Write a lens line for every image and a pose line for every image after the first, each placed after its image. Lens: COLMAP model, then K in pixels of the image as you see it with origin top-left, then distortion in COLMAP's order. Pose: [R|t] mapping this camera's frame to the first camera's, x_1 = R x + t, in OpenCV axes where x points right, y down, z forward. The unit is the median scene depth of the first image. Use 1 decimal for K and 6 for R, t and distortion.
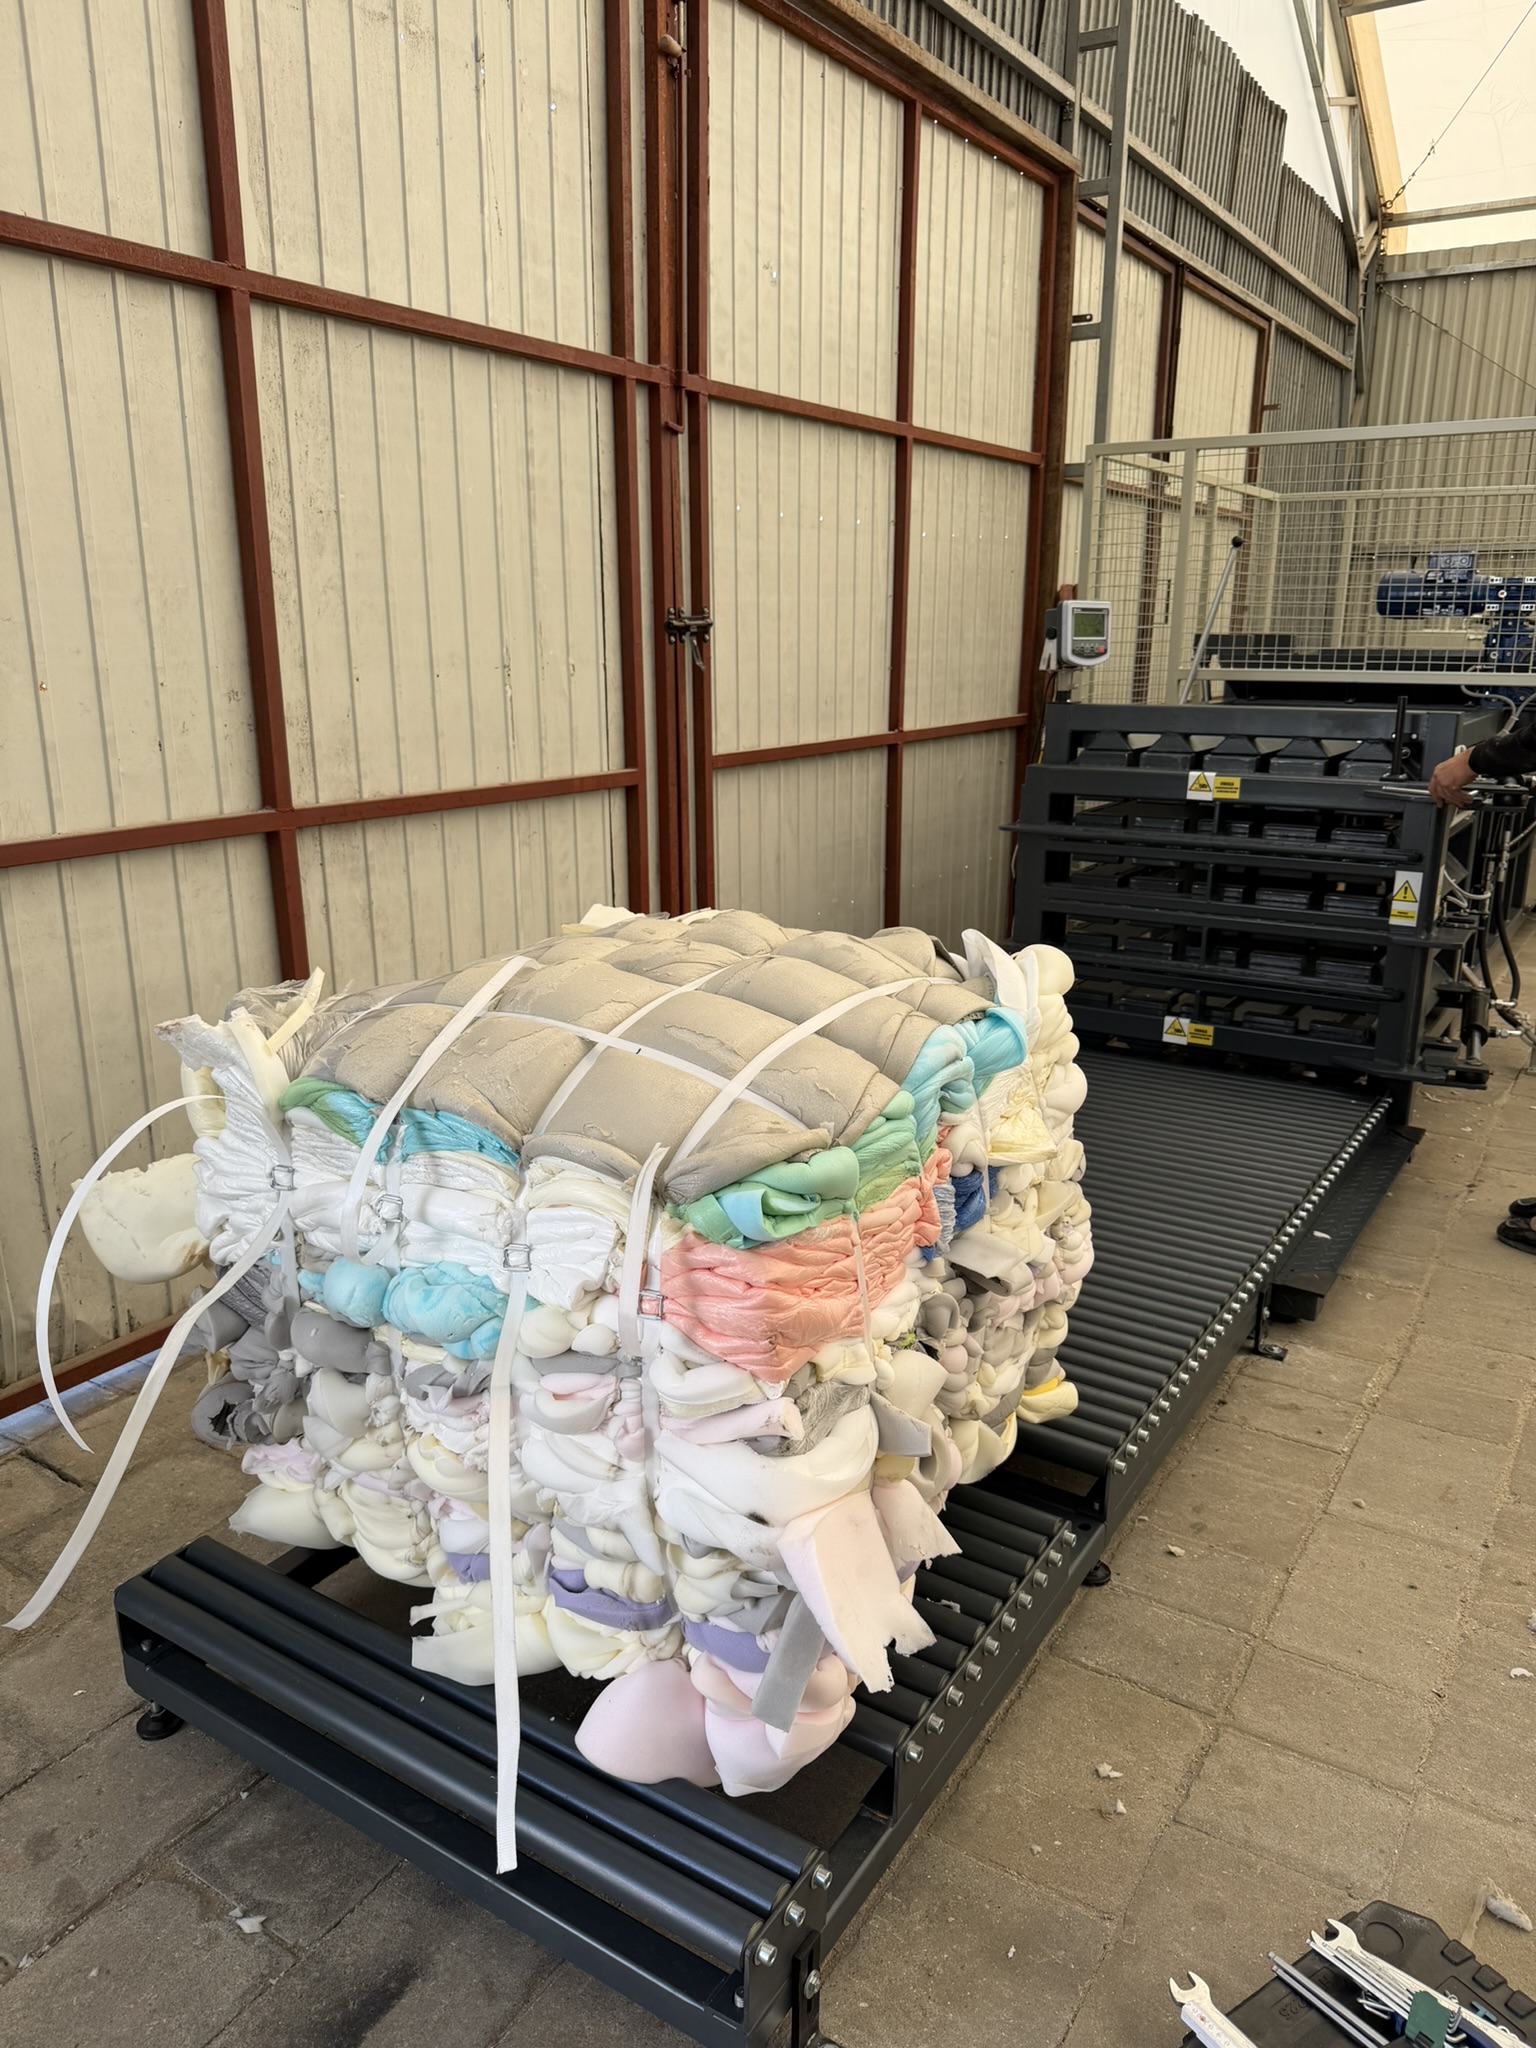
lens RADIAL K [[1440.1, 0, 766.6], [0, 1440.1, 1016.5], [0, 0, 1]] dist [0.027540, -0.041263]
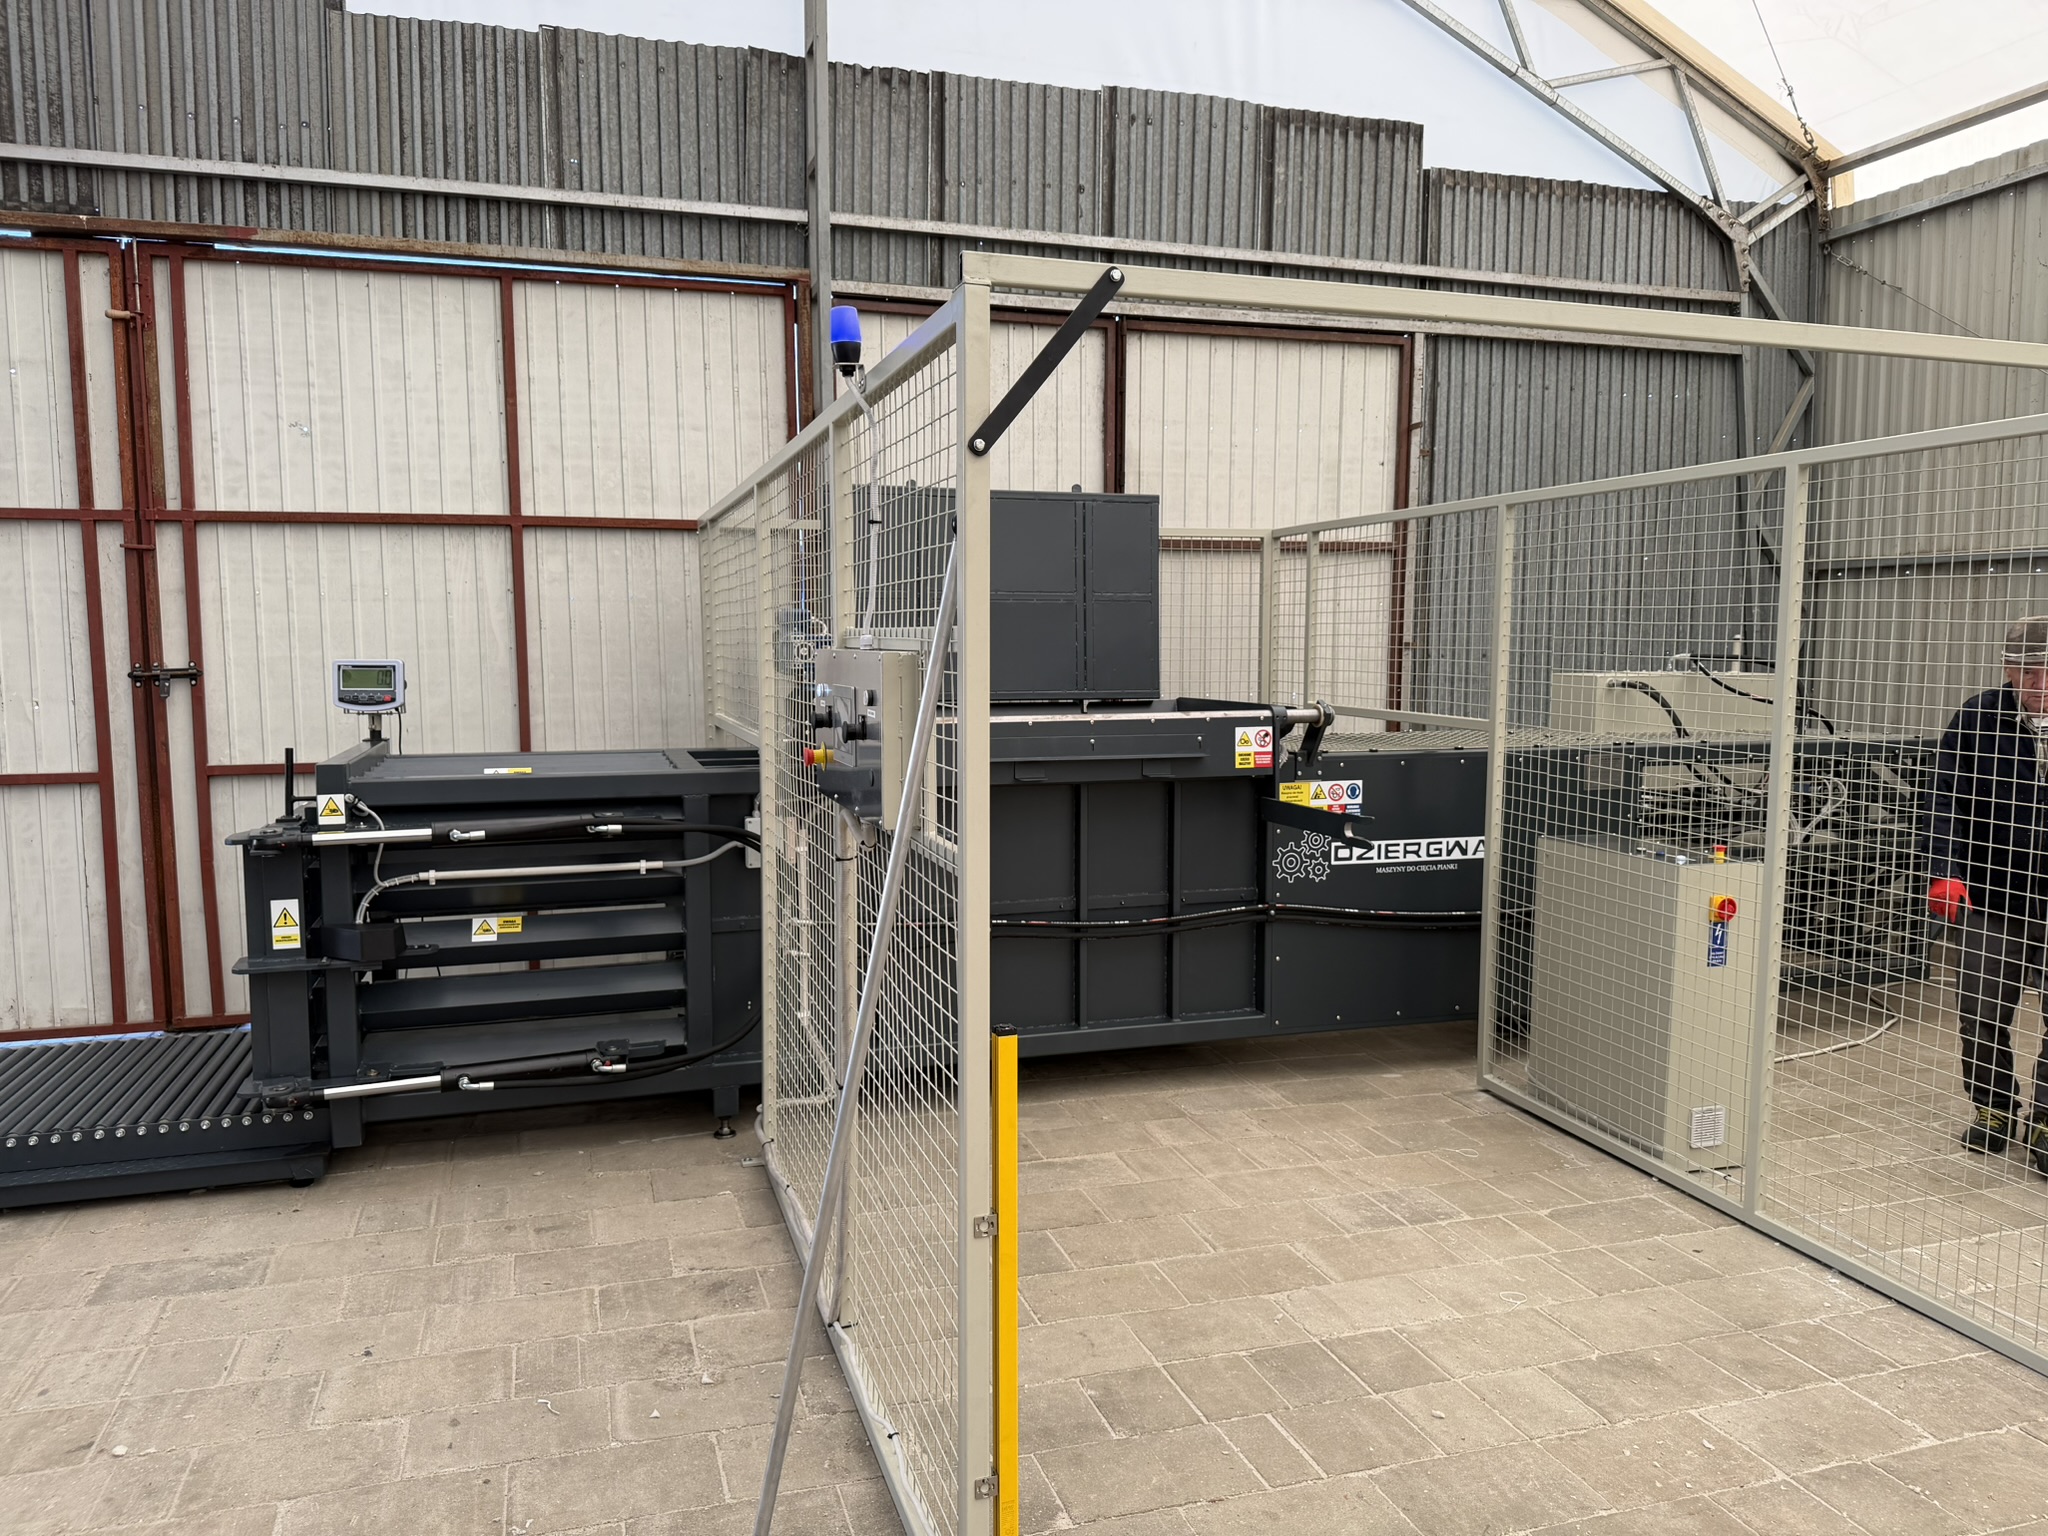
lens RADIAL K [[1440.1, 0, 1038.5], [0, 1440.1, 762.1], [0, 0, 1]] dist [0.027540, -0.041263]
pose [[0.769341, 0.054285, -0.636528, 1.471614], [-0.164798, 0.979524, -0.115648, -0.157442], [0.617216, 0.193871, 0.762534, 0.443857]]
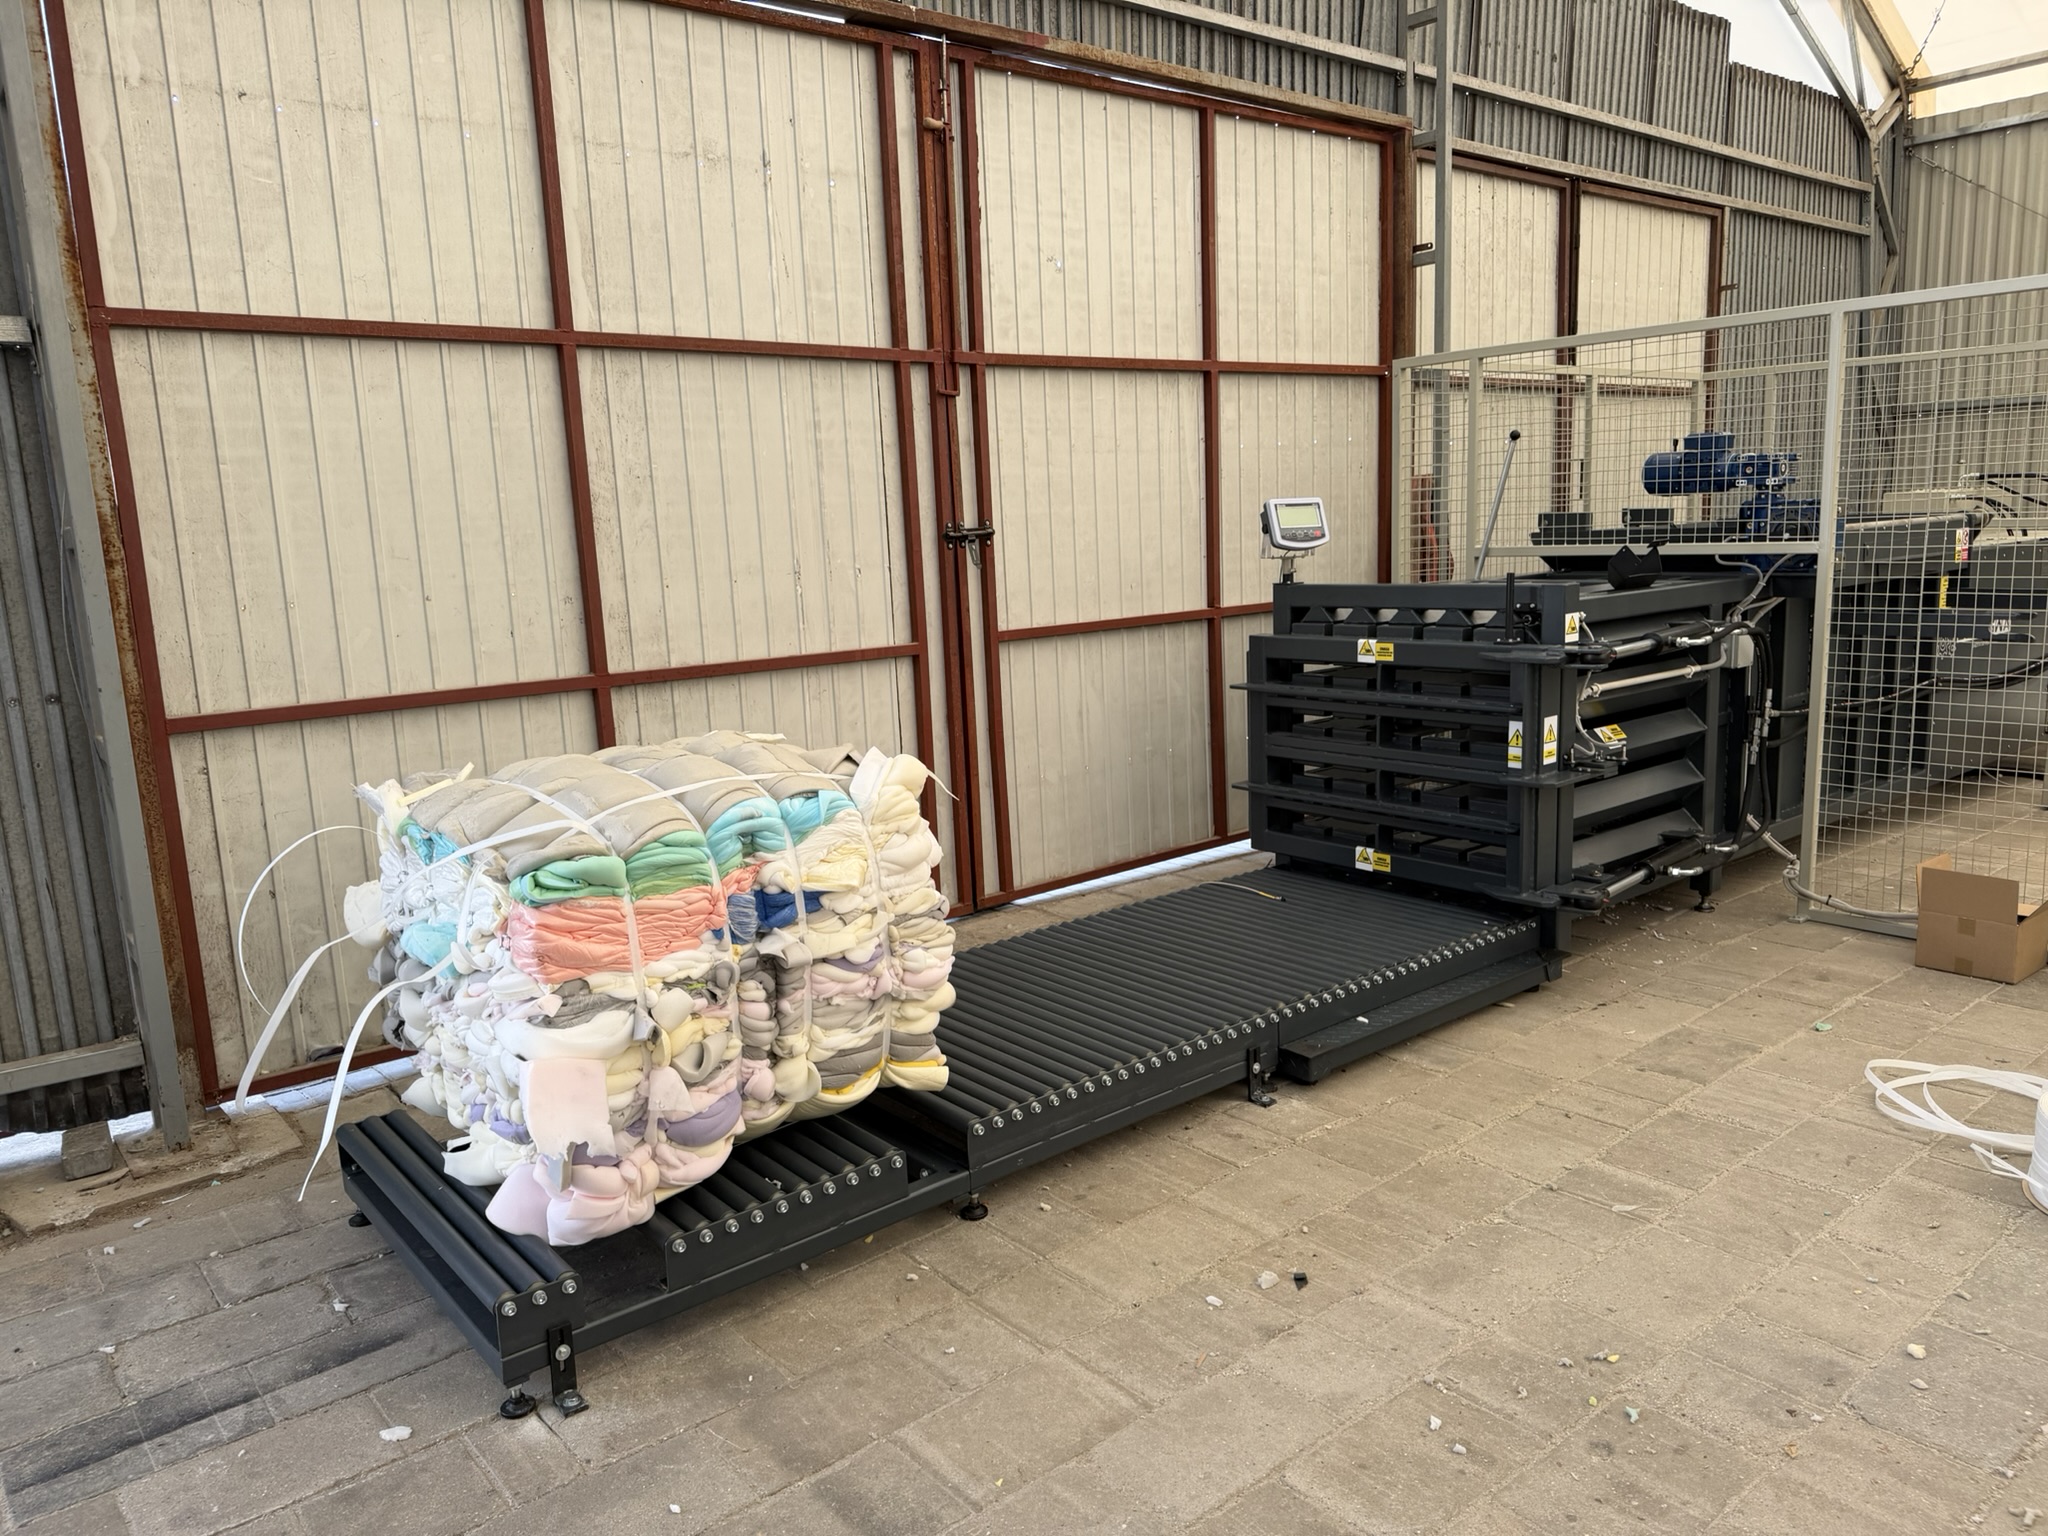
lens RADIAL K [[1440.1, 0, 1062.2], [0, 1440.1, 764.7], [0, 0, 1]] dist [0.027540, -0.041263]
pose [[0.950966, 0.010152, -0.309130, 0.420229], [-0.037048, 0.996004, -0.081261, 0.038485], [0.307070, 0.088729, 0.947542, -0.185841]]
